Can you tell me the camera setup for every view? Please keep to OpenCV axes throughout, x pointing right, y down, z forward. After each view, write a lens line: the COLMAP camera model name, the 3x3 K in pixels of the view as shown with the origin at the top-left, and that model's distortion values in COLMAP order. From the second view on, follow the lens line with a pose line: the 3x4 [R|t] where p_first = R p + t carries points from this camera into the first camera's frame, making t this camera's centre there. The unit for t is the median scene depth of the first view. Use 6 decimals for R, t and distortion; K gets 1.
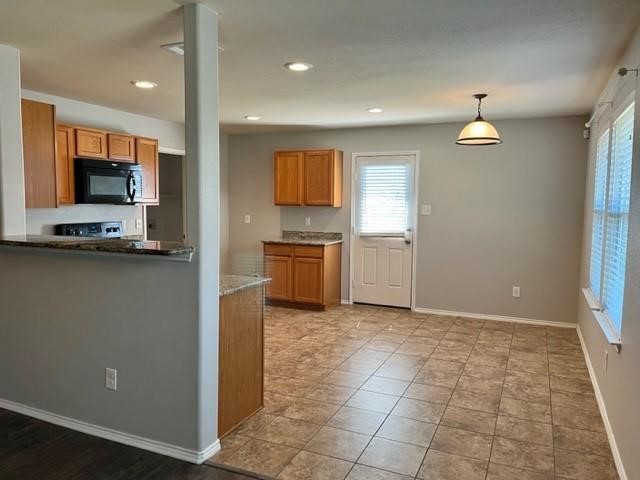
lens RADIAL K [[485.3, 0, 319.9], [0, 485.3, 240.2], [0, 0, 1]] dist [0.033512, 0.001529]
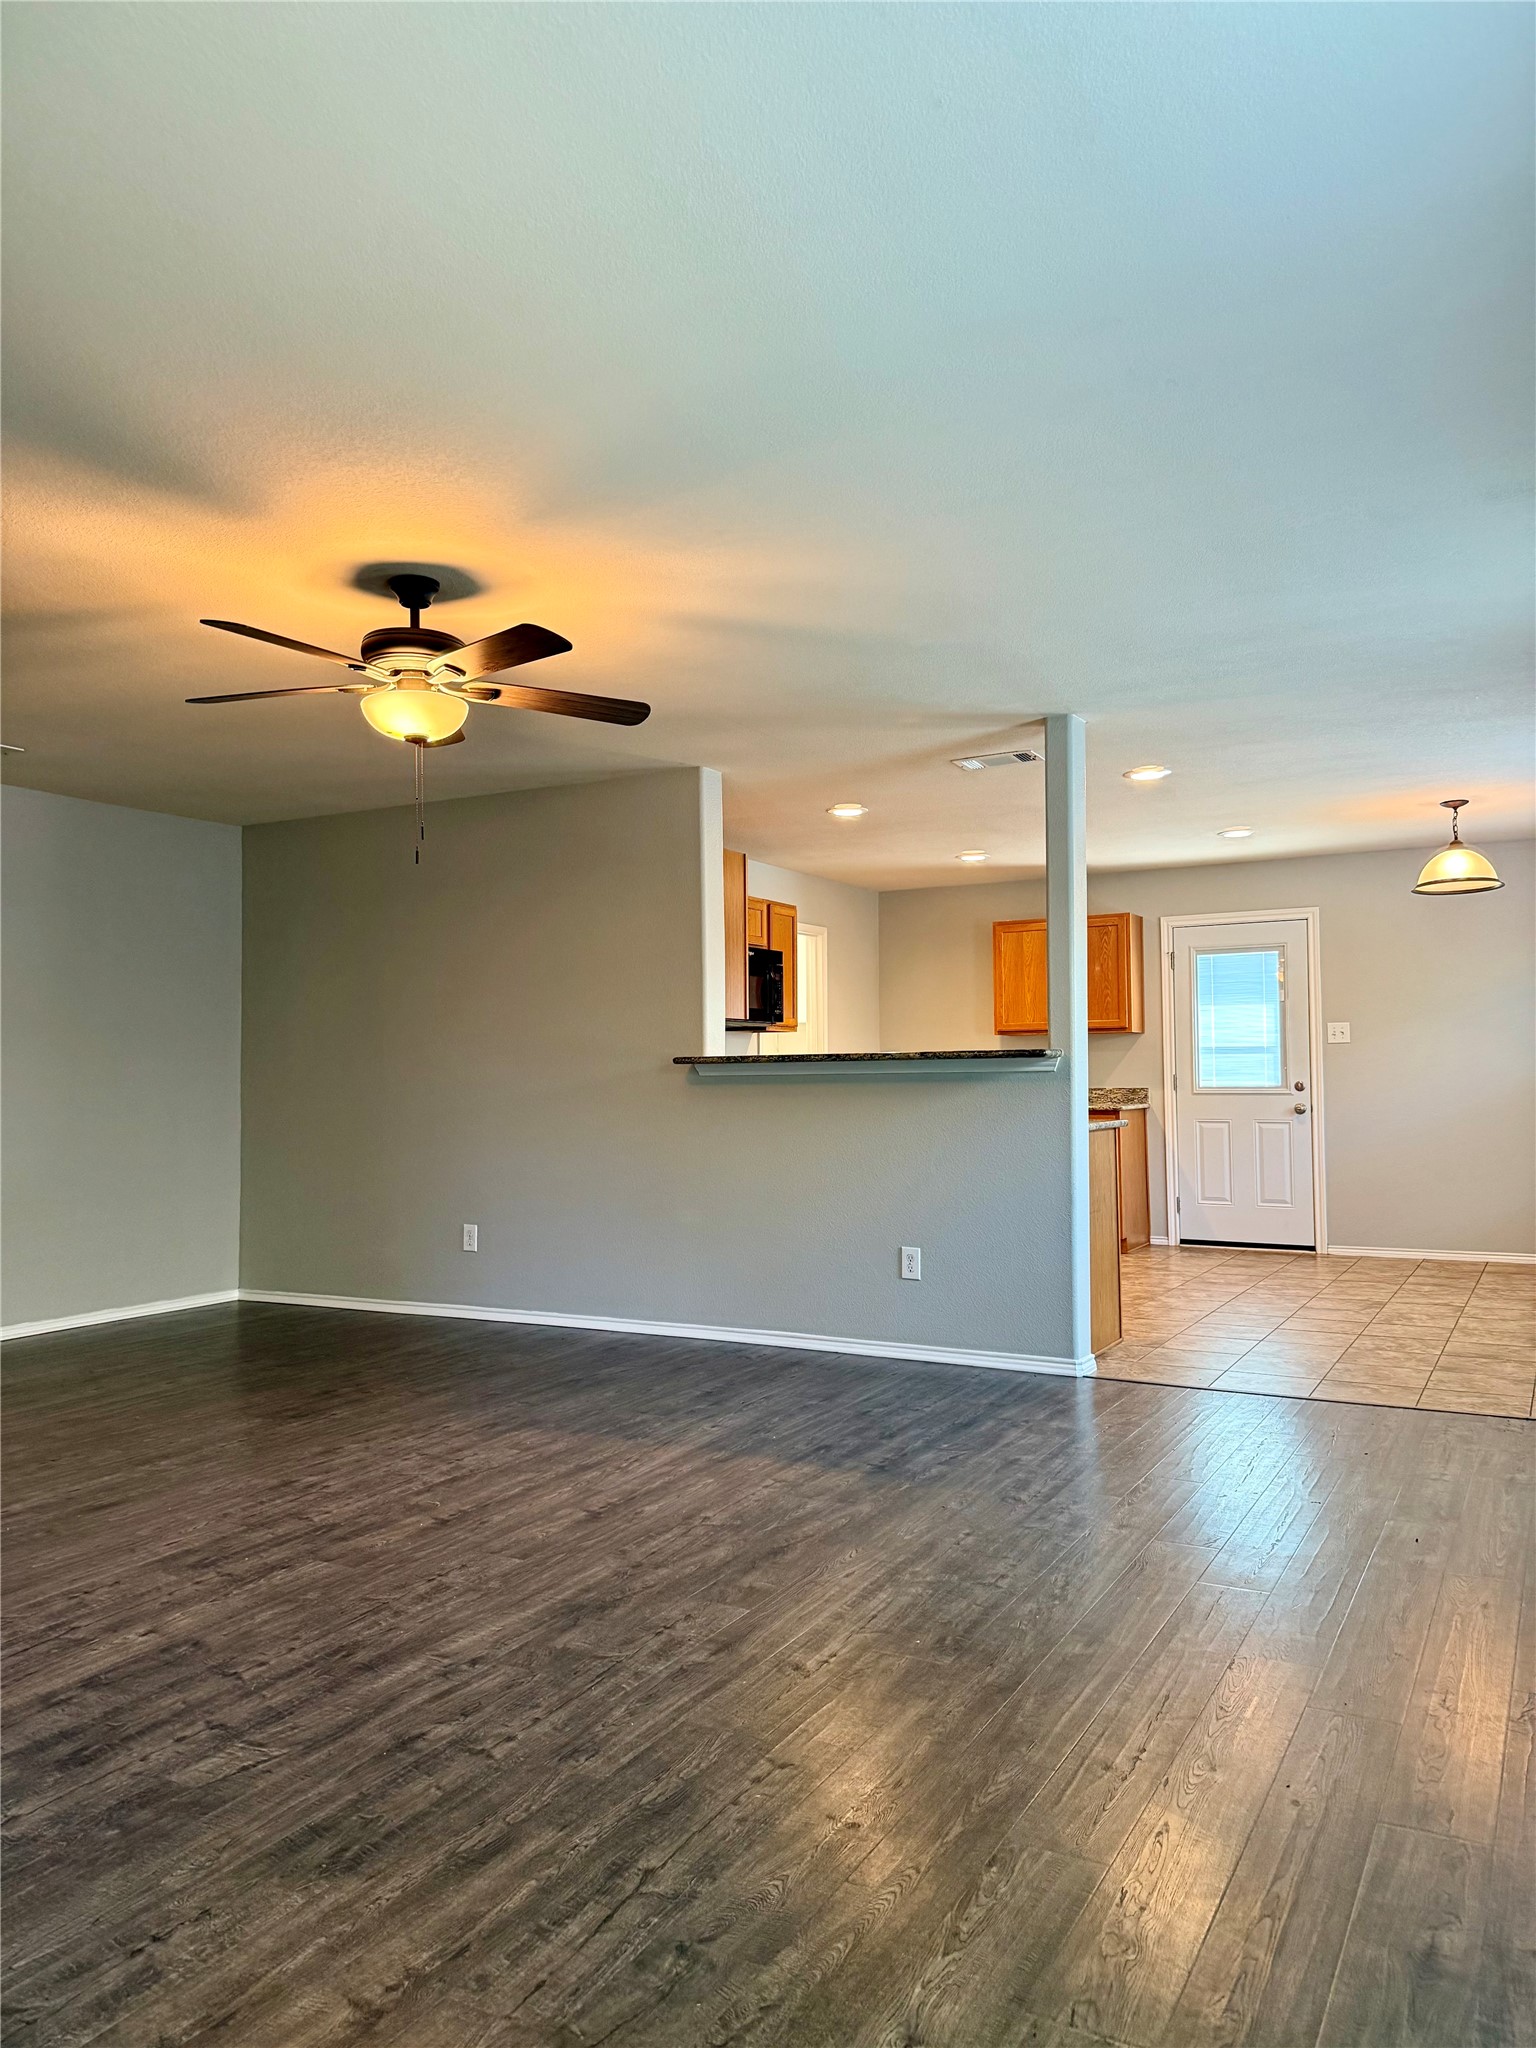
lens RADIAL K [[1465.6, 0, 702.7], [0, 1465.6, 1011.8], [0, 0, 1]] dist [-0.003247, -0.009047]
pose [[0.992304, -0.027965, -0.120627, -0.261878], [0.012056, 0.991354, -0.130657, 0.115191], [0.123238, 0.128198, 0.984062, -0.566359]]
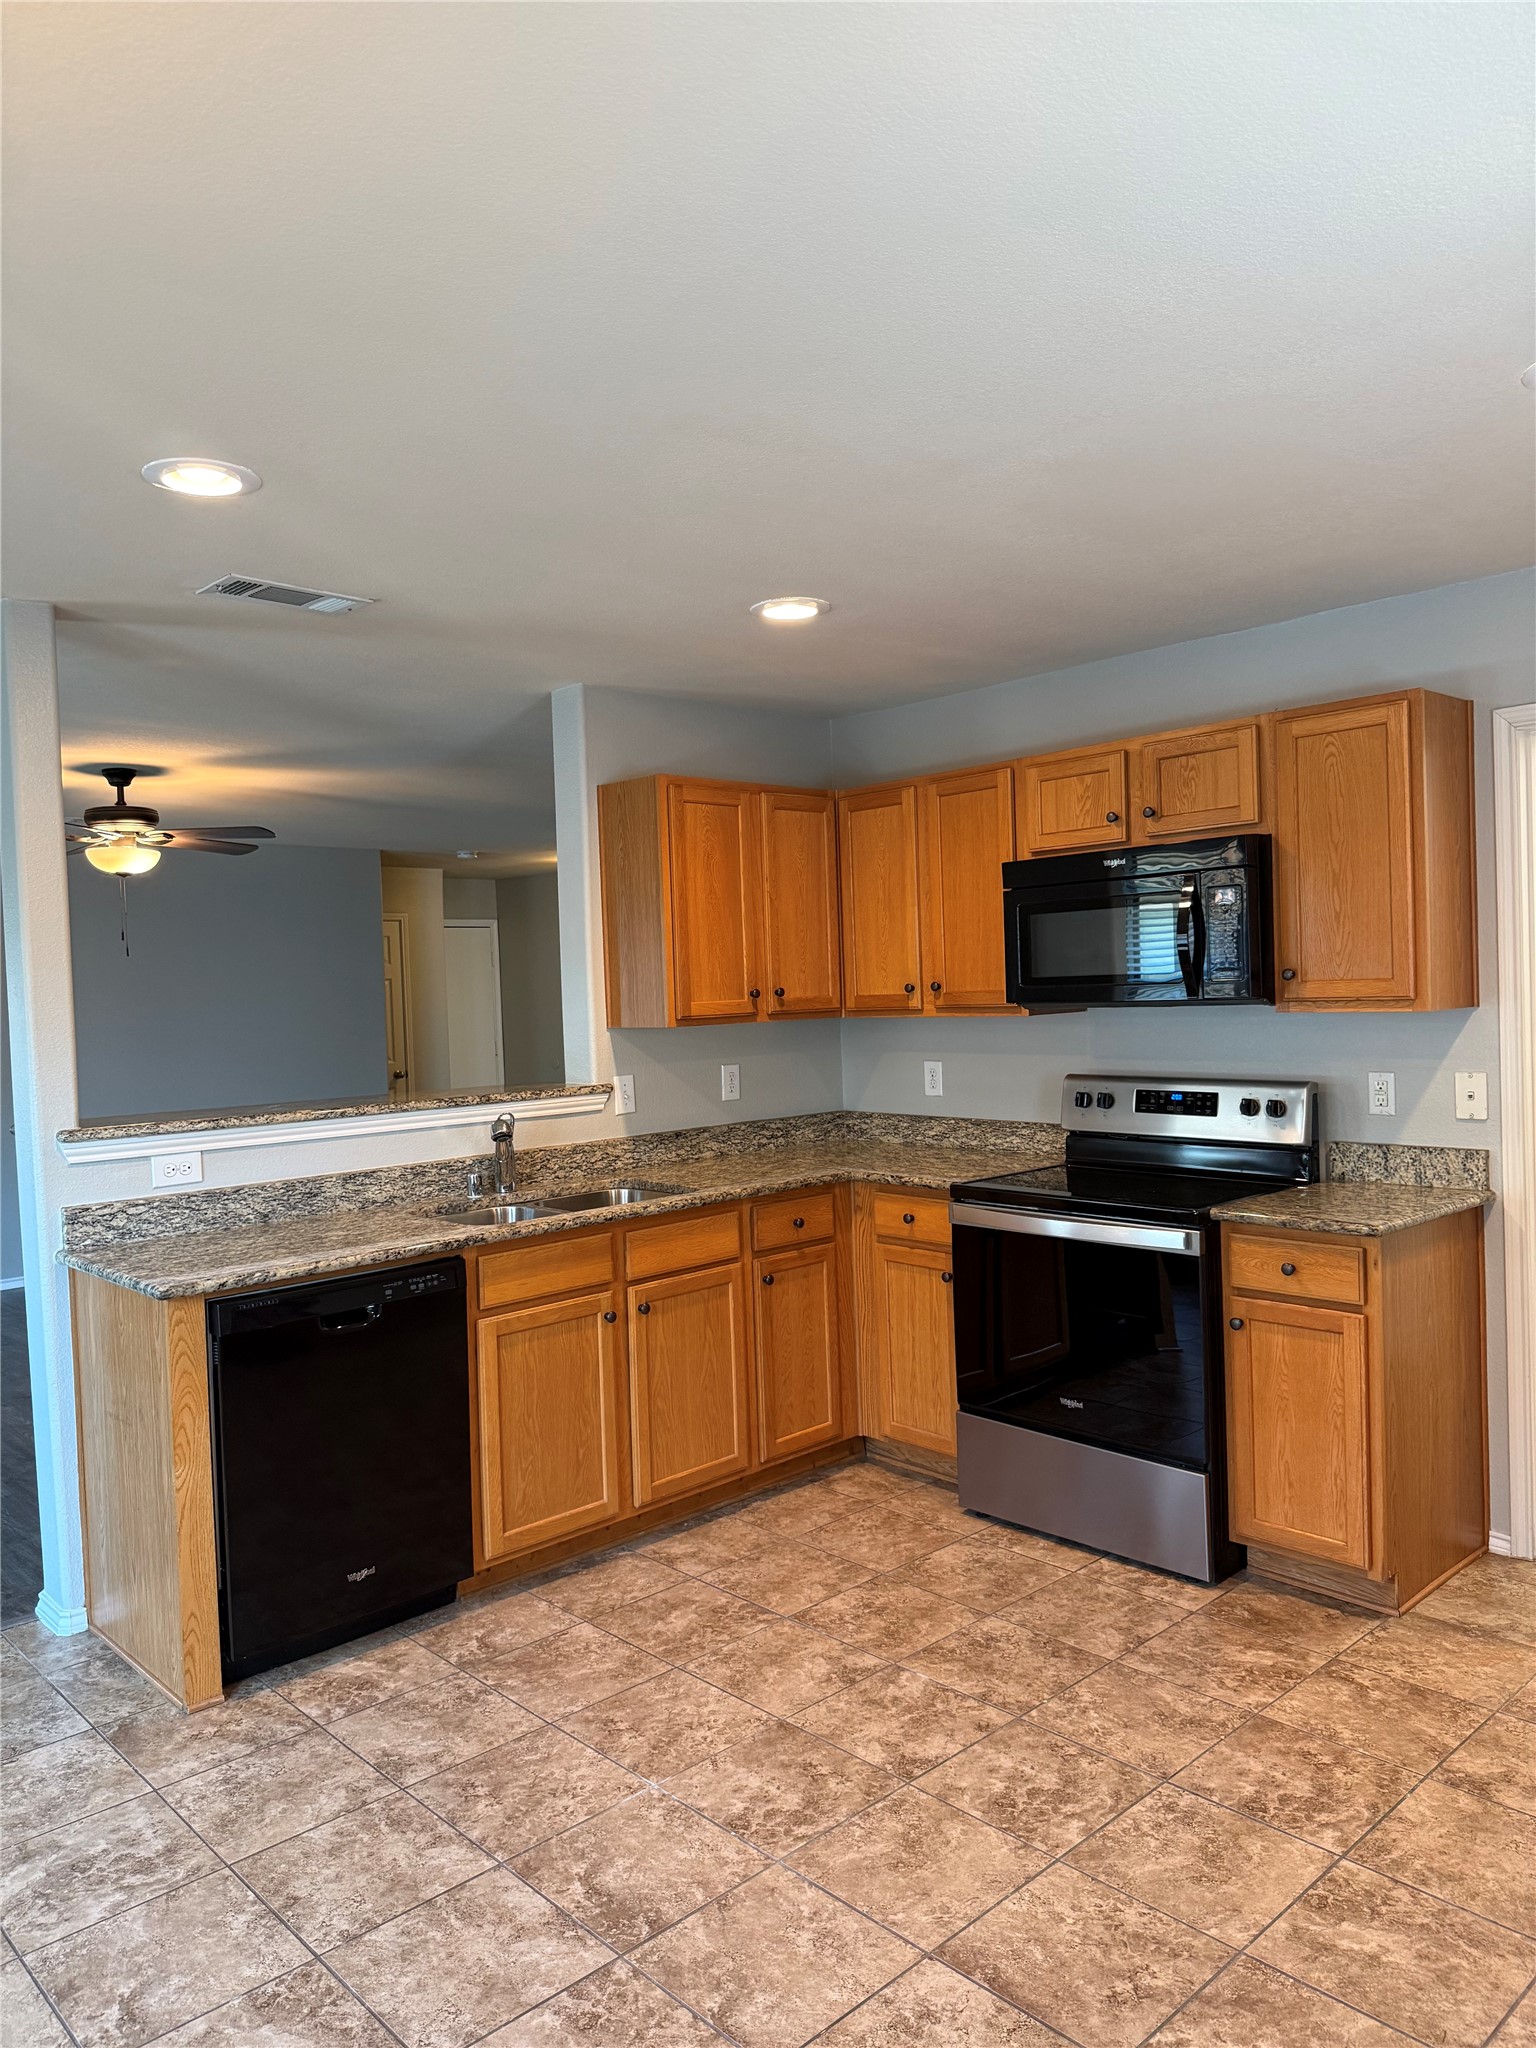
lens RADIAL K [[1465.6, 0, 768.7], [0, 1465.6, 1026.0], [0, 0, 1]] dist [-0.003247, -0.009047]
pose [[-0.396526, 0.027965, -0.917598, 0.365507], [-0.044389, 0.997783, 0.049591, -0.091976], [0.916950, 0.060395, -0.394405, 1.091142]]
